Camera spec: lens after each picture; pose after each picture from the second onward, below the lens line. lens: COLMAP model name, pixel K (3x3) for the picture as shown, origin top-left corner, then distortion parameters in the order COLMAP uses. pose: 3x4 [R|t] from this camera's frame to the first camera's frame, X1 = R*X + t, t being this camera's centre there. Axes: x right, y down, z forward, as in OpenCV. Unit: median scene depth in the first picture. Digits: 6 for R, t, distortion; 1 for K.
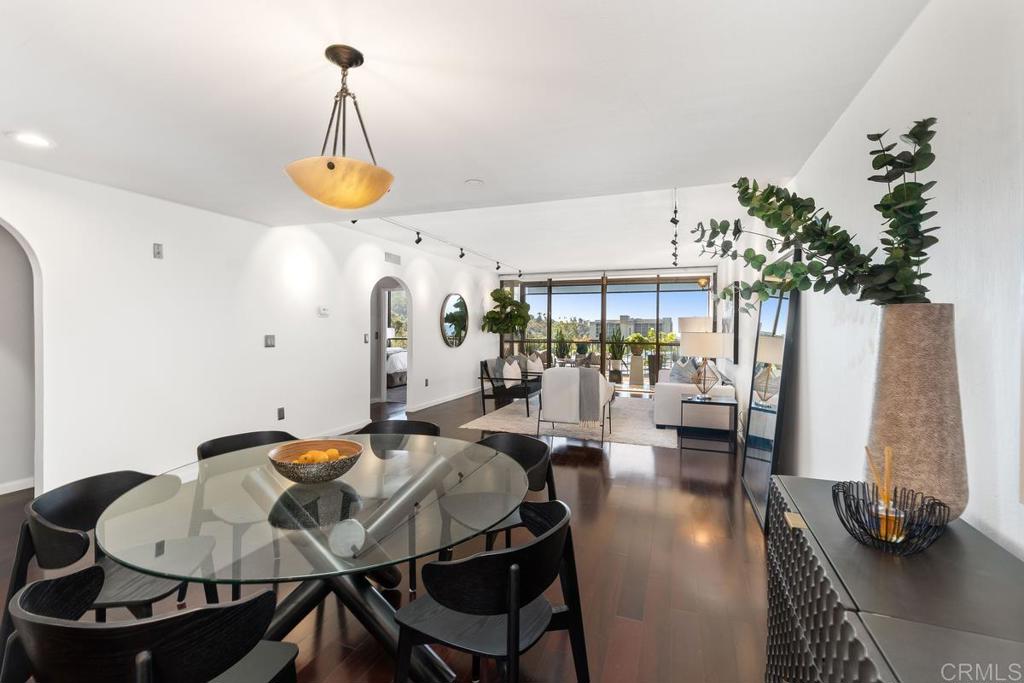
lens RADIAL K [[452.2, 0, 504.5], [0, 452.2, 332.3], [0, 0, 1]] dist [-0.001544, 0.000172]
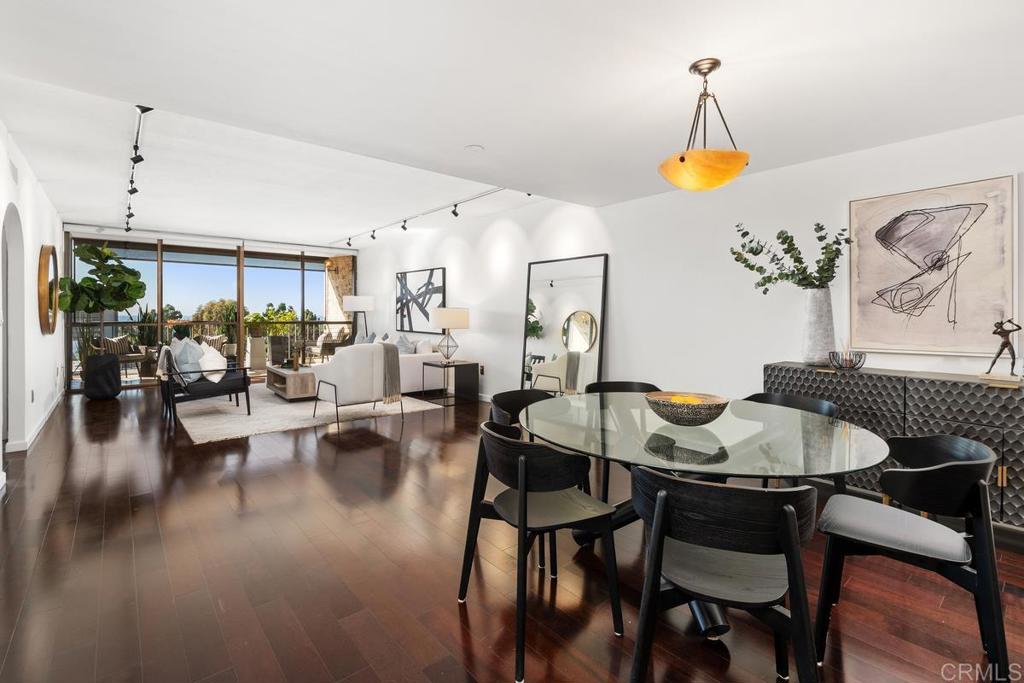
lens RADIAL K [[452.2, 0, 497.2], [0, 452.2, 311.4], [0, 0, 1]] dist [-0.001544, 0.000172]
pose [[0.490157, 0.000238, 0.871634, -0.301985], [0.009074, 0.999944, -0.005375, 0.009239], [-0.871587, 0.010544, 0.490128, 0.160972]]
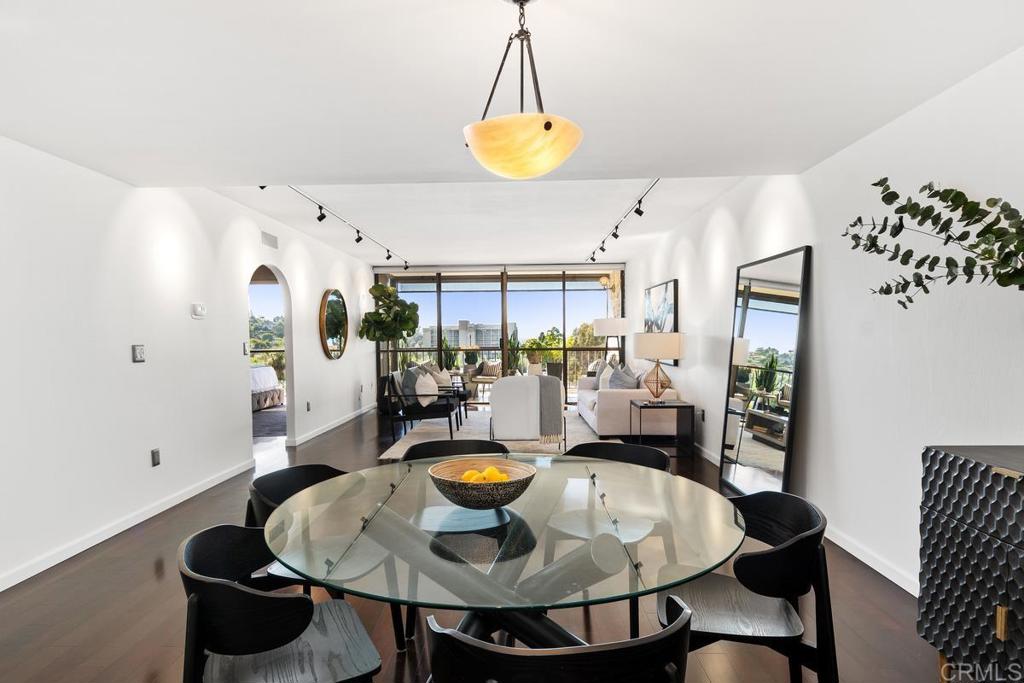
lens RADIAL K [[555.4, 0, 513.7], [0, 555.4, 347.5], [0, 0, 1]] dist [0.007009, 0.000697]
pose [[0.938709, -0.023834, 0.343885, -0.131339], [0.020000, 0.999692, 0.014694, 0.004496], [-0.344130, -0.006916, 0.938897, 0.007928]]
